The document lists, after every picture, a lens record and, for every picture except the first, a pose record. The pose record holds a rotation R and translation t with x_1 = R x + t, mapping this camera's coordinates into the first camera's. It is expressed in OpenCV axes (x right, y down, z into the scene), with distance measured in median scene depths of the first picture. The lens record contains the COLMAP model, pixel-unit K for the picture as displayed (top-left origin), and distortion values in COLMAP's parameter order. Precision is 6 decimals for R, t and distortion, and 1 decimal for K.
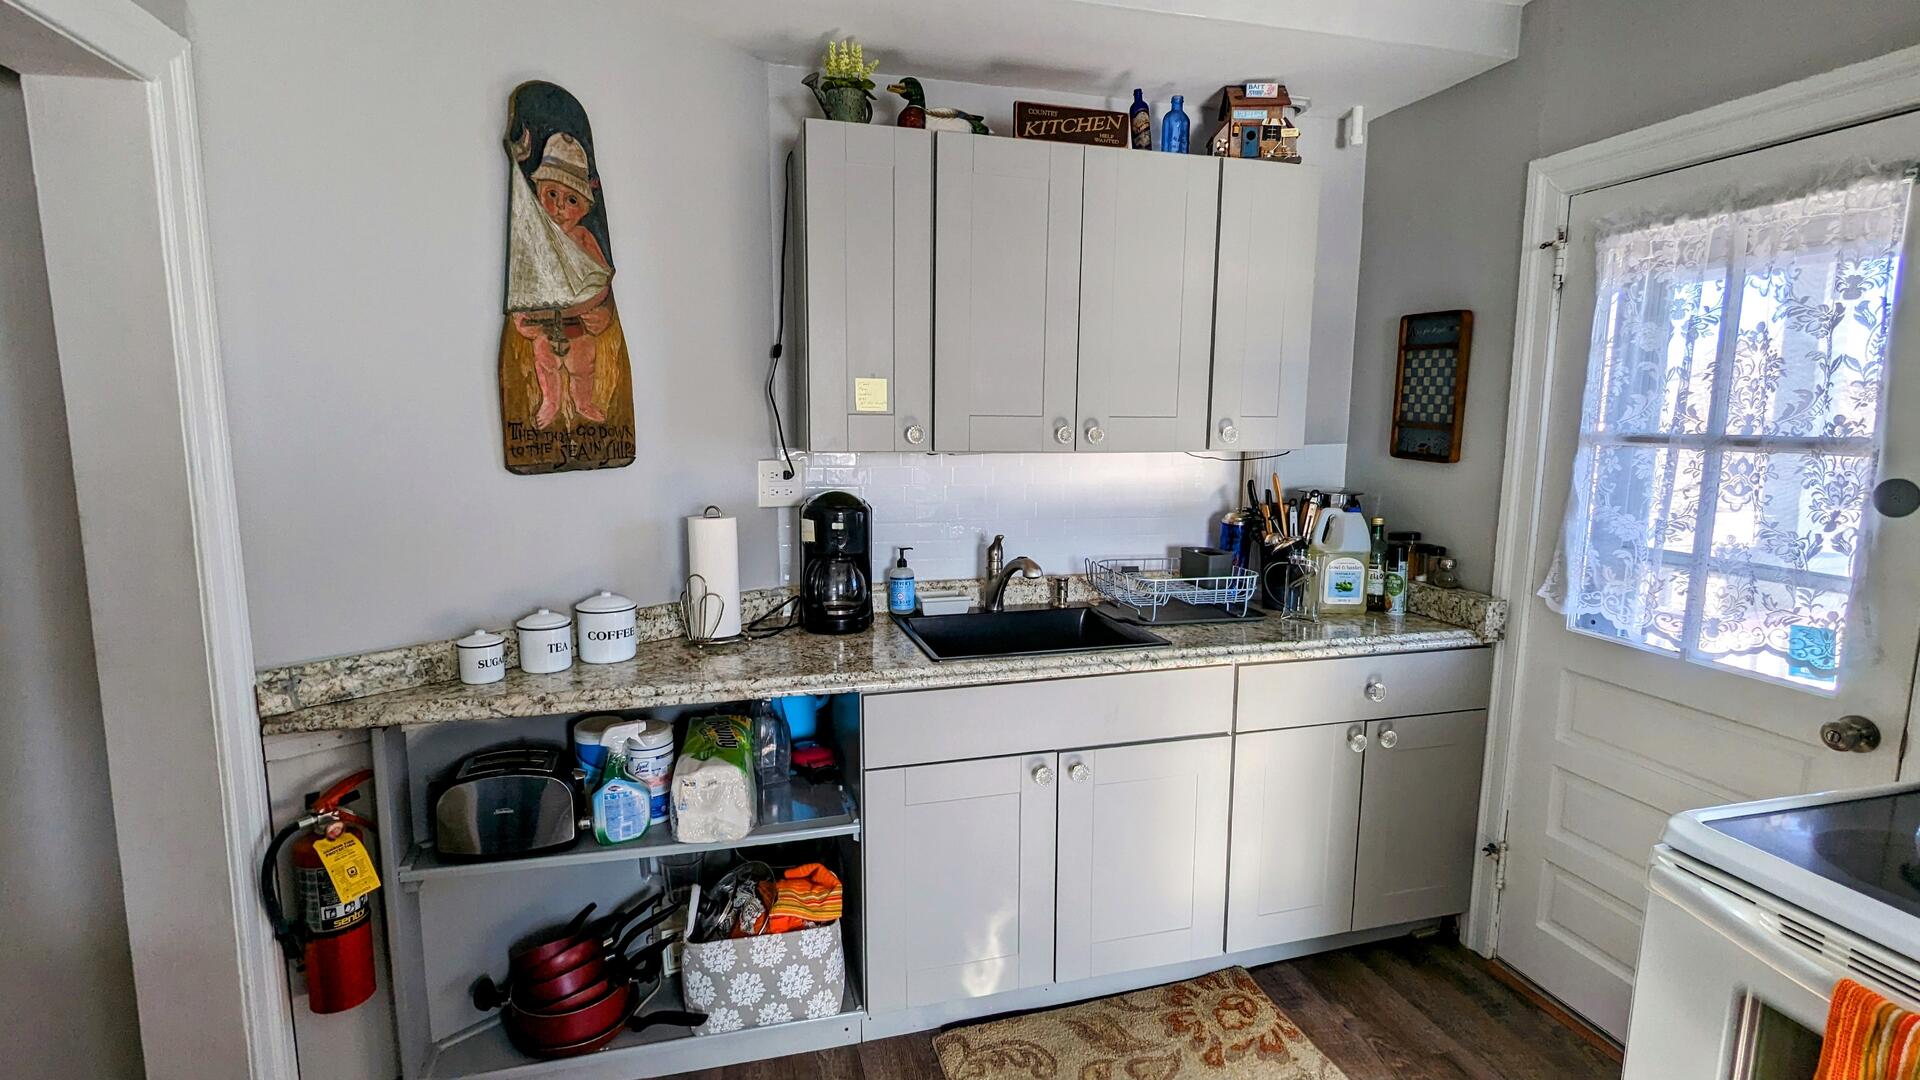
lens RADIAL K [[899.4, 0, 957.7], [0, 899.4, 533.7], [0, 0, 1]] dist [-0.006293, 0.001880]
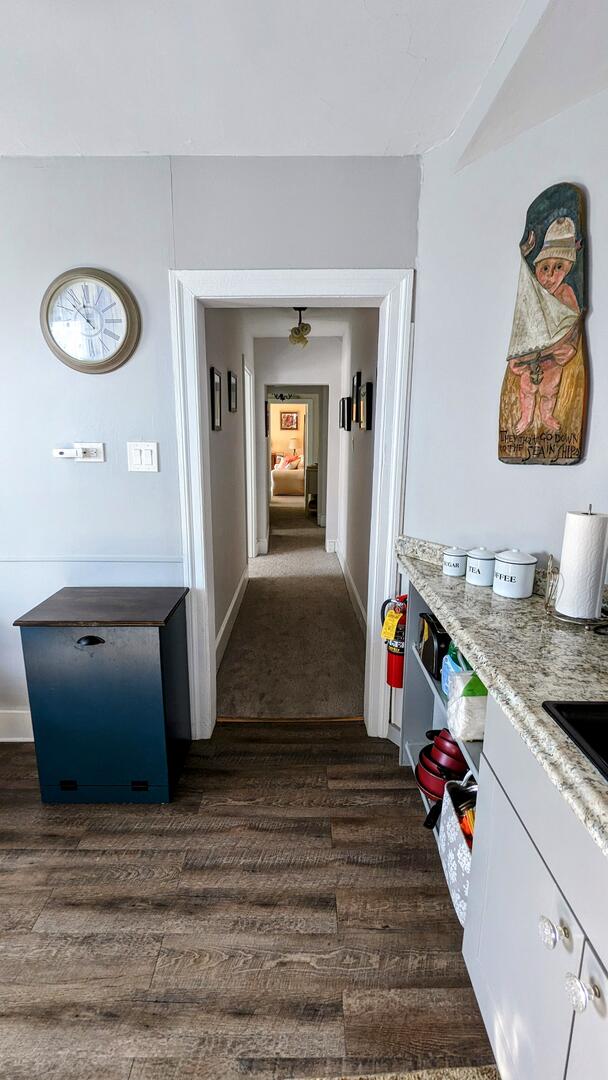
lens RADIAL K [[505.9, 0, 296.3], [0, 505.9, 537.1], [0, 0, 1]] dist [-0.006293, 0.001880]
pose [[-0.263323, 0.194104, -0.944979, 0.447204], [-0.128819, 0.963702, 0.233846, -0.093766], [0.956068, 0.183308, -0.228761, 0.800996]]
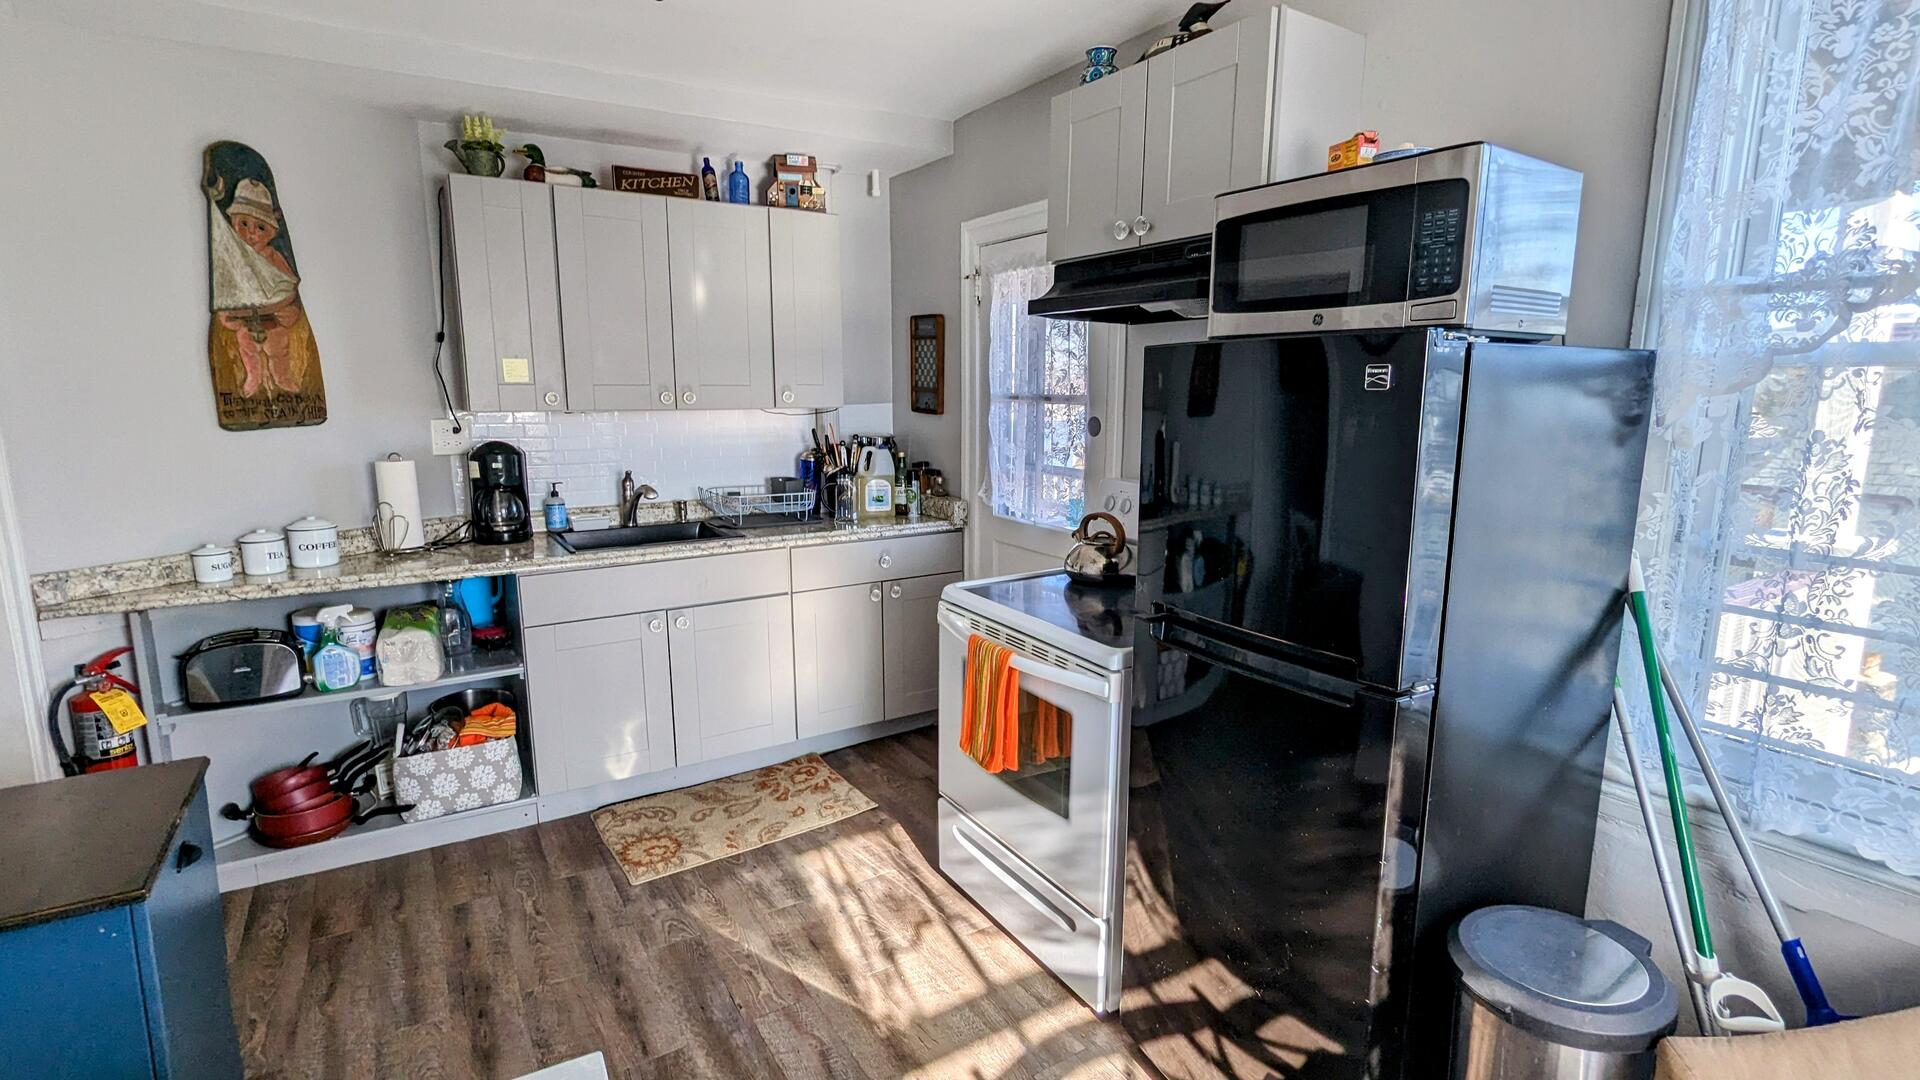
lens RADIAL K [[899.4, 0, 958.6], [0, 899.4, 539.7], [0, 0, 1]] dist [-0.006293, 0.001880]
pose [[0.956400, -0.054038, 0.287017, 0.153741], [0.040956, 0.997838, 0.051394, 0.067861], [-0.289174, -0.037398, 0.956546, -0.574733]]
